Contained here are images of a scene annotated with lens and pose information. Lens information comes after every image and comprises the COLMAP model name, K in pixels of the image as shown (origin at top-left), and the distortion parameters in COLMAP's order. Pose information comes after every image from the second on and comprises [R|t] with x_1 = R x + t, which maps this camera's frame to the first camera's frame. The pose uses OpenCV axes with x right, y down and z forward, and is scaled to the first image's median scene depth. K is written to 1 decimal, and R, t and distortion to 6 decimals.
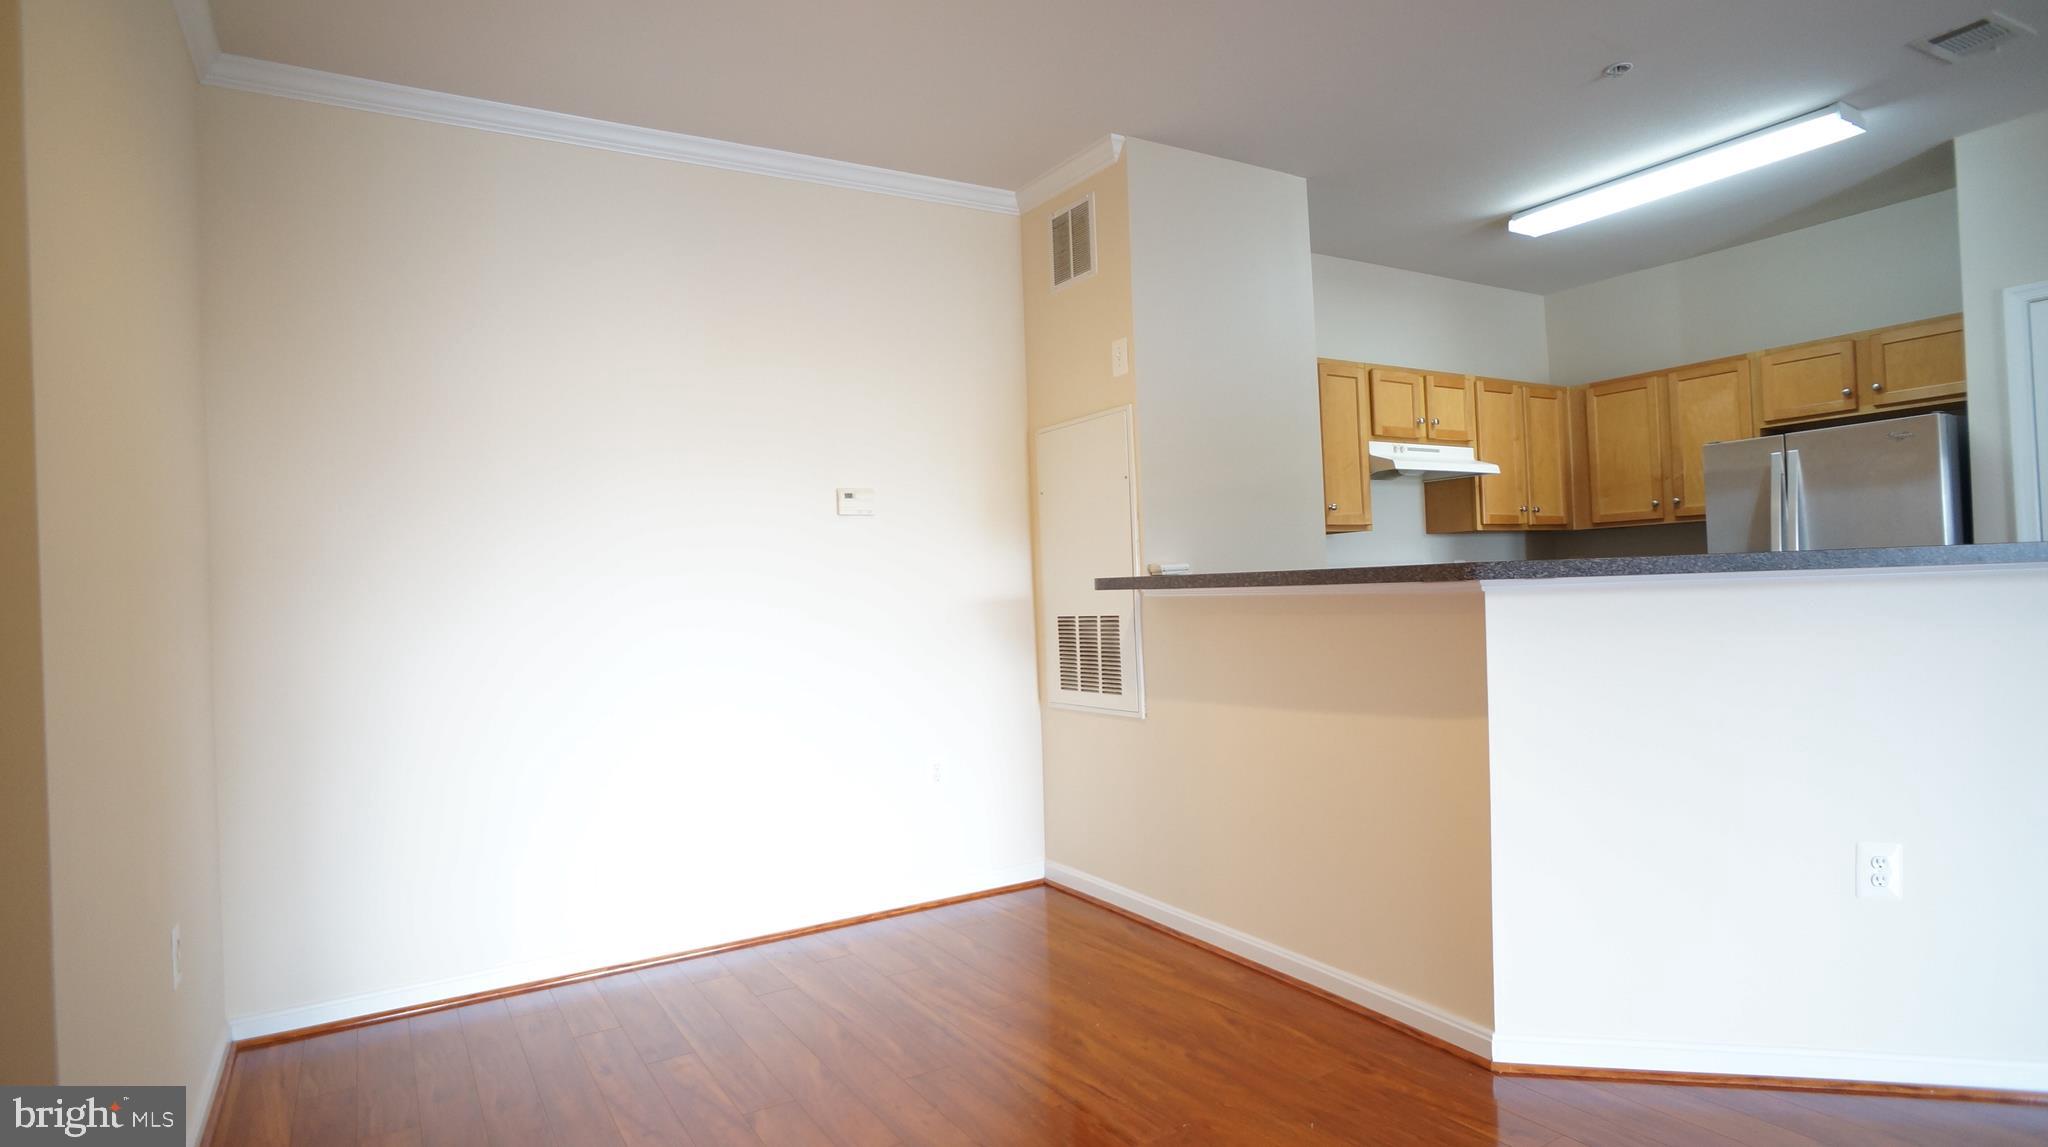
lens RADIAL K [[1082.3, 0, 1020.8], [0, 1082.3, 572.7], [0, 0, 1]] dist [-0.041239, 0.017417]
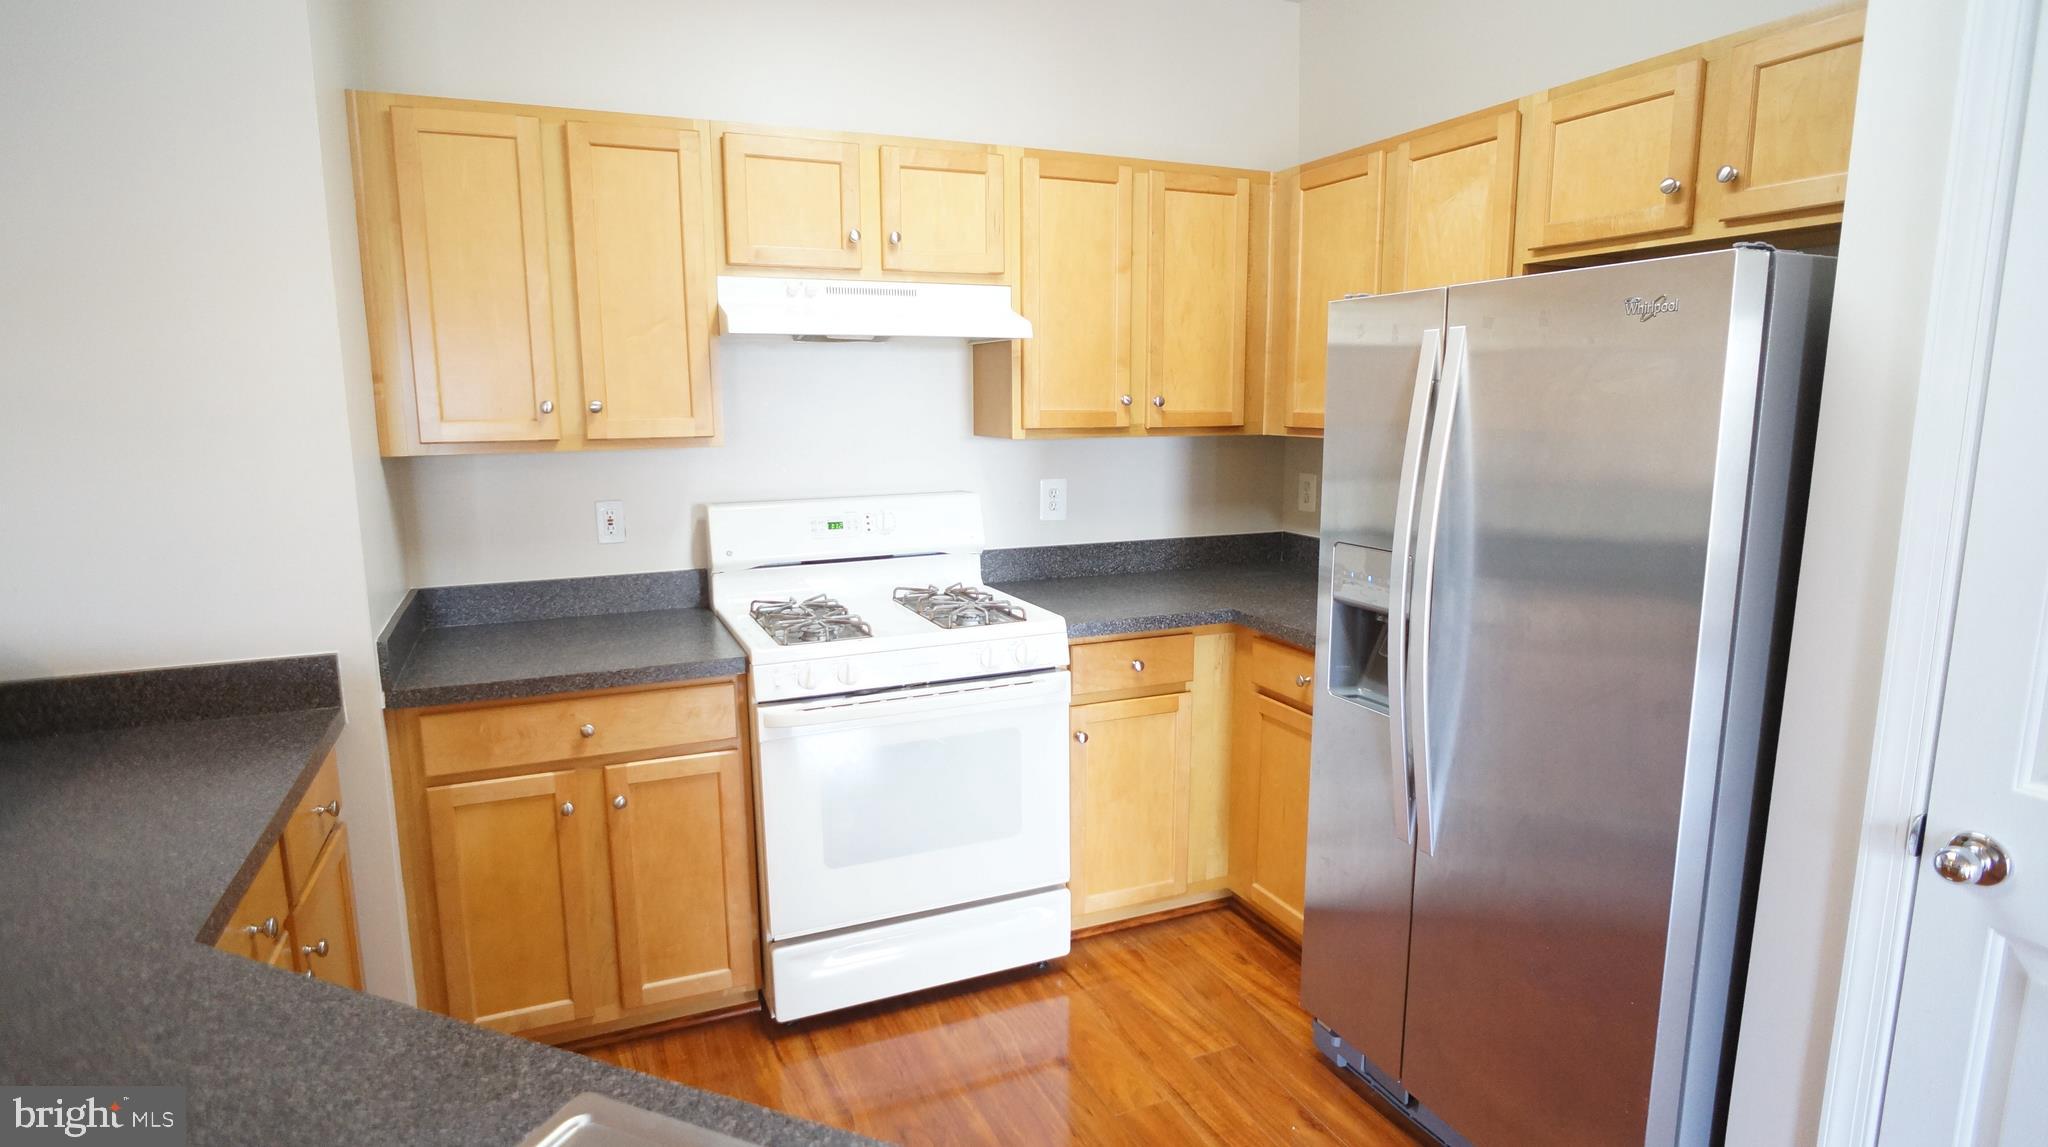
lens RADIAL K [[1082.3, 0, 1019.3], [0, 1082.3, 577.8], [0, 0, 1]] dist [-0.041239, 0.017417]
pose [[0.989245, 0.058394, -0.134109, 0.588699], [-0.032007, 0.981054, 0.191071, -0.088629], [0.142726, -0.184724, 0.972372, 0.514581]]
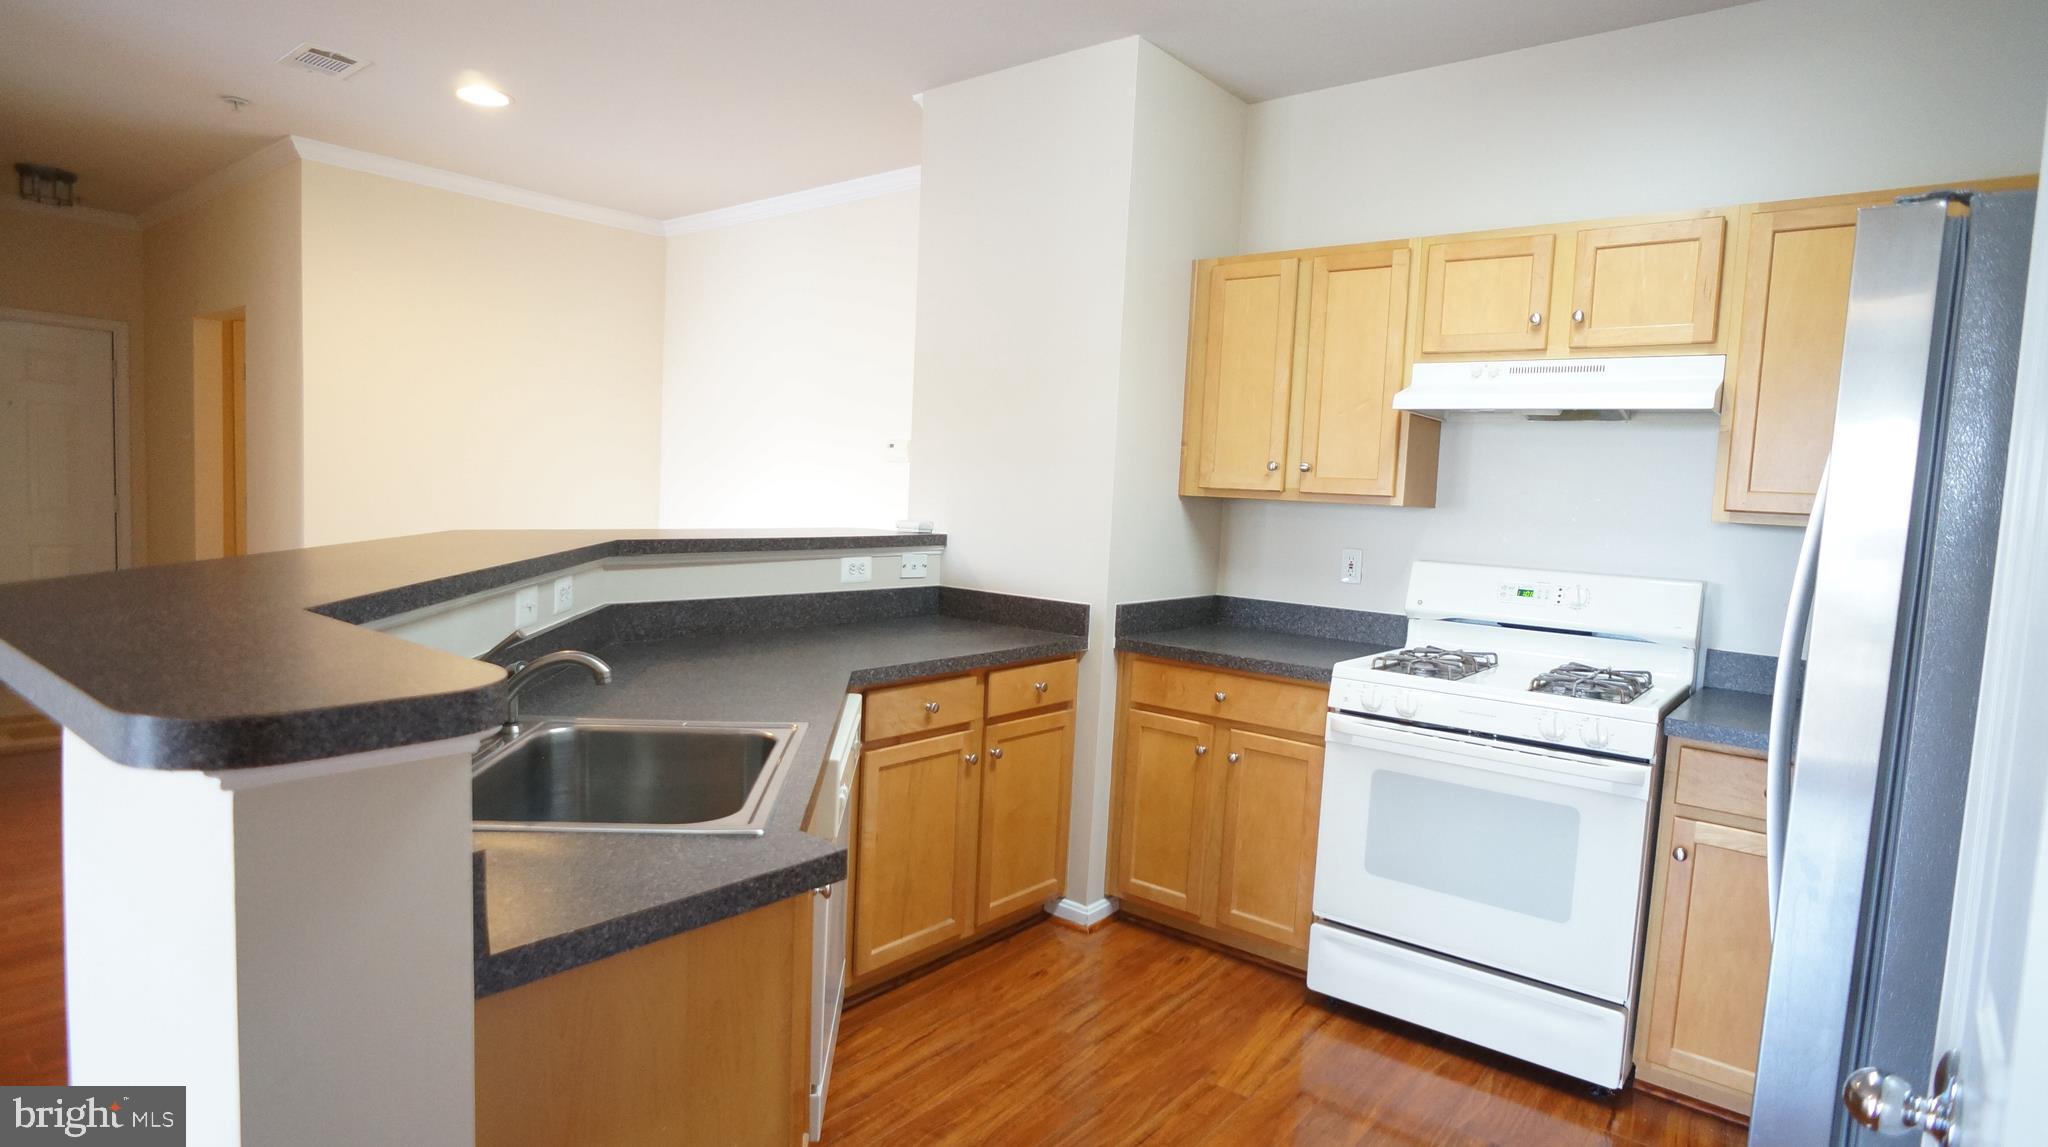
lens RADIAL K [[1082.3, 0, 1016.8], [0, 1082.3, 578.0], [0, 0, 1]] dist [-0.041239, 0.017417]
pose [[0.322010, 0.132387, -0.937434, 0.916250], [-0.047145, 0.991189, 0.123784, -0.069274], [0.945562, 0.004336, 0.325414, 0.616473]]
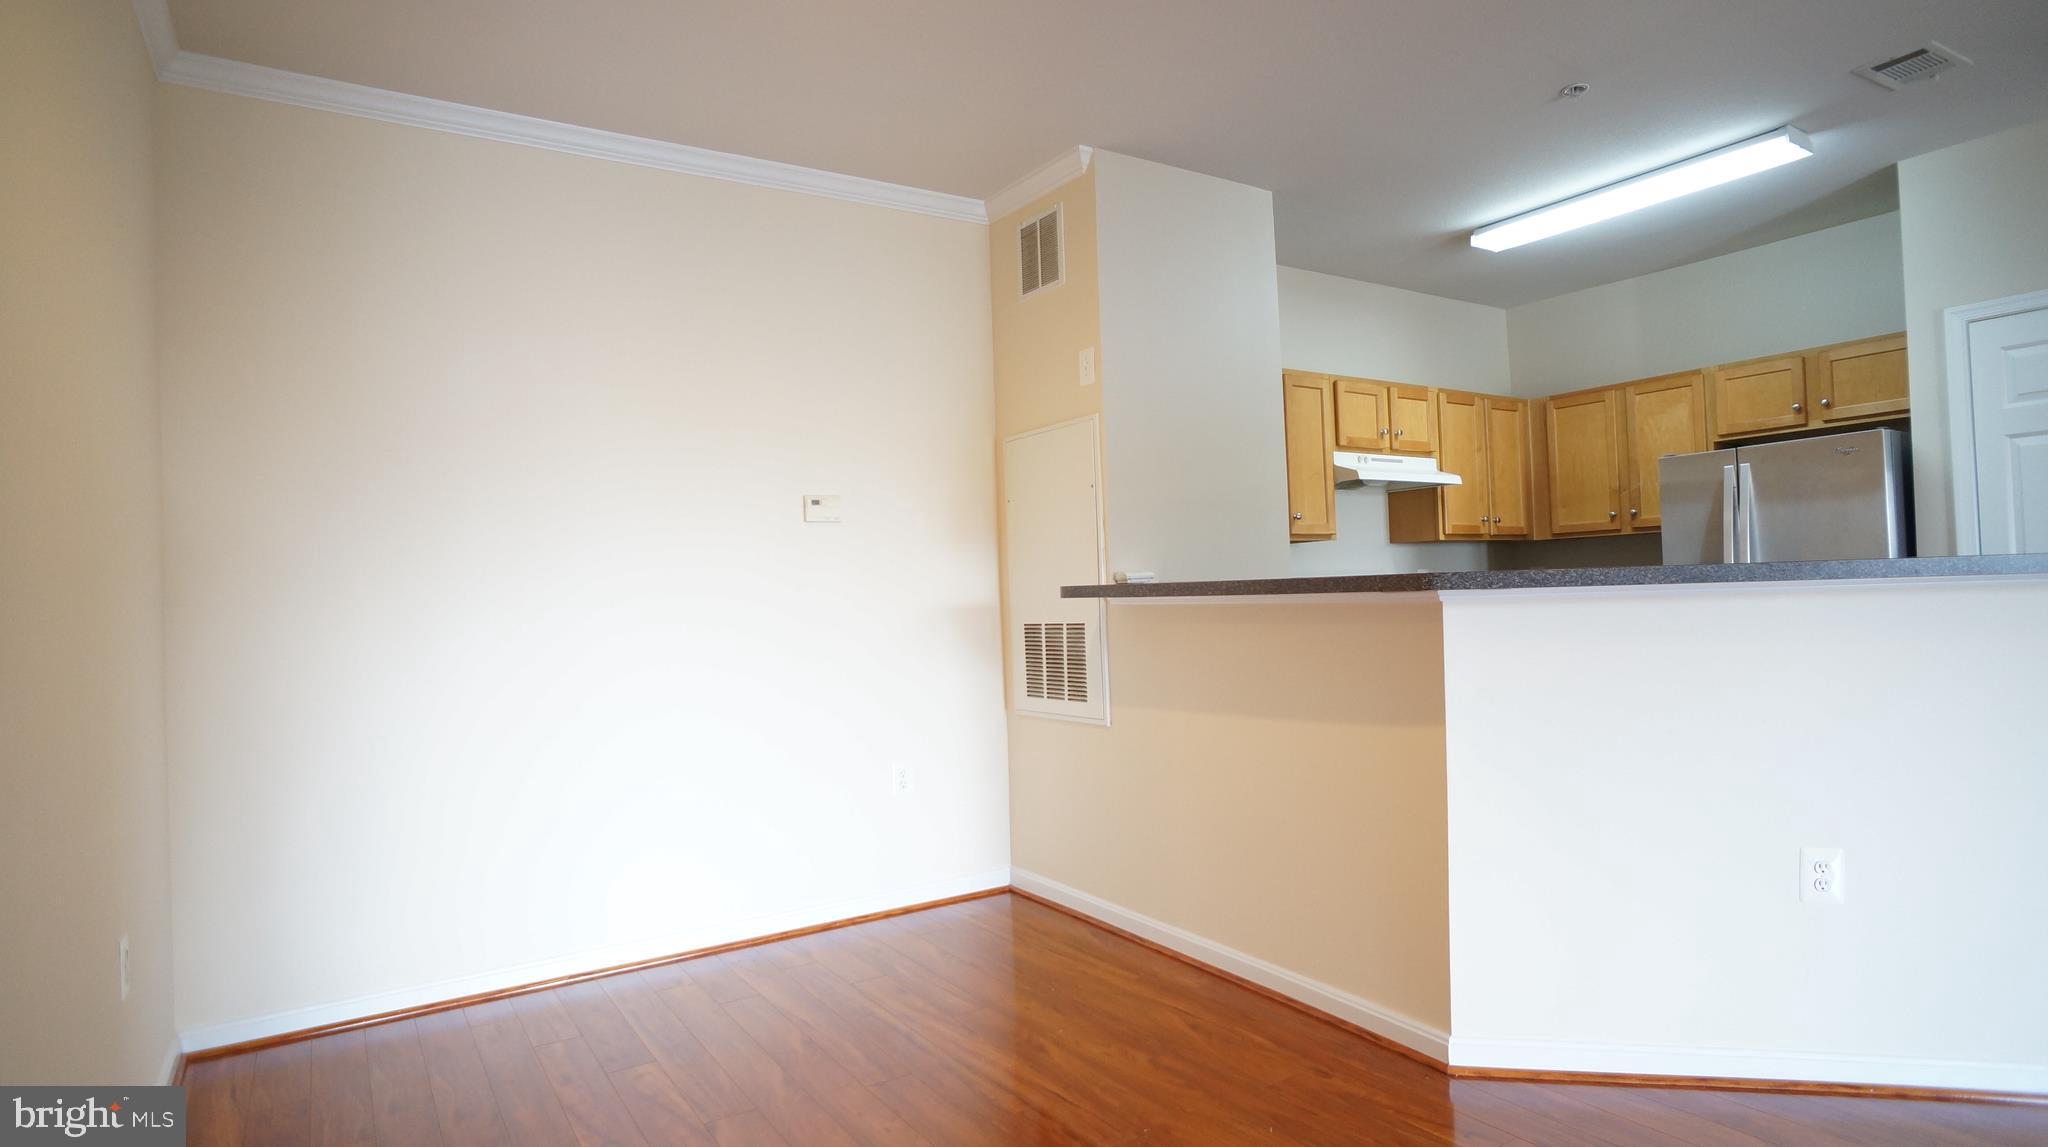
lens RADIAL K [[1082.3, 0, 1021.7], [0, 1082.3, 572.4], [0, 0, 1]] dist [-0.041239, 0.017417]
pose [[0.999602, 0.004912, 0.027763, 0.003225], [-0.004742, 0.999970, -0.006200, -0.000944], [-0.027793, 0.006066, 0.999595, -0.003373]]
